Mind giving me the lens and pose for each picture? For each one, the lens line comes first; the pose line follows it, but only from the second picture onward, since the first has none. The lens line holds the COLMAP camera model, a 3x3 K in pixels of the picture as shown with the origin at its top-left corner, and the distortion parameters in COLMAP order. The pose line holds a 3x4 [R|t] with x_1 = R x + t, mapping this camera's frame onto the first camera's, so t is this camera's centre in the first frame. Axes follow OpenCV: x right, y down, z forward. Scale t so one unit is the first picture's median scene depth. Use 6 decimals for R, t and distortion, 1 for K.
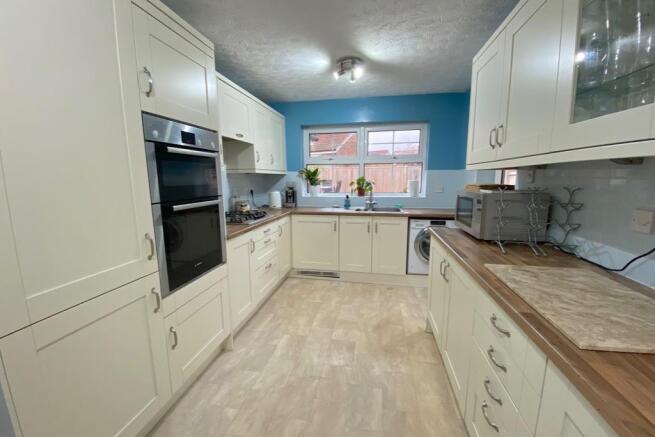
lens RADIAL K [[265.8, 0, 326.6], [0, 265.8, 219.7], [0, 0, 1]] dist [0.003287, -0.005758]
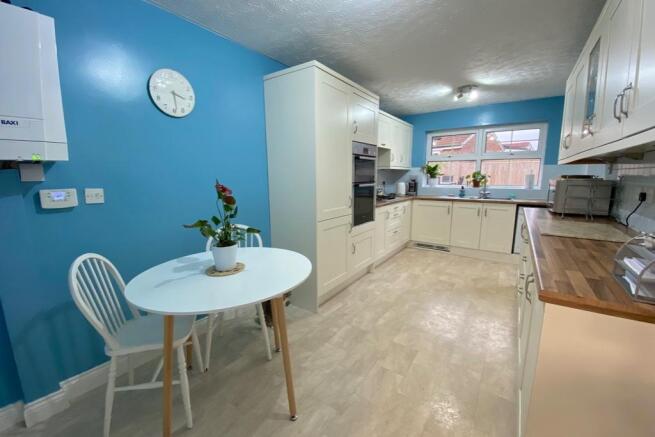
lens RADIAL K [[265.8, 0, 322.4], [0, 265.8, 217.1], [0, 0, 1]] dist [0.003287, -0.005758]
pose [[0.904743, 0.066815, -0.420686, 0.033473], [-0.065819, 0.997688, 0.016905, 0.113345], [0.420843, 0.012395, 0.907049, -0.603280]]
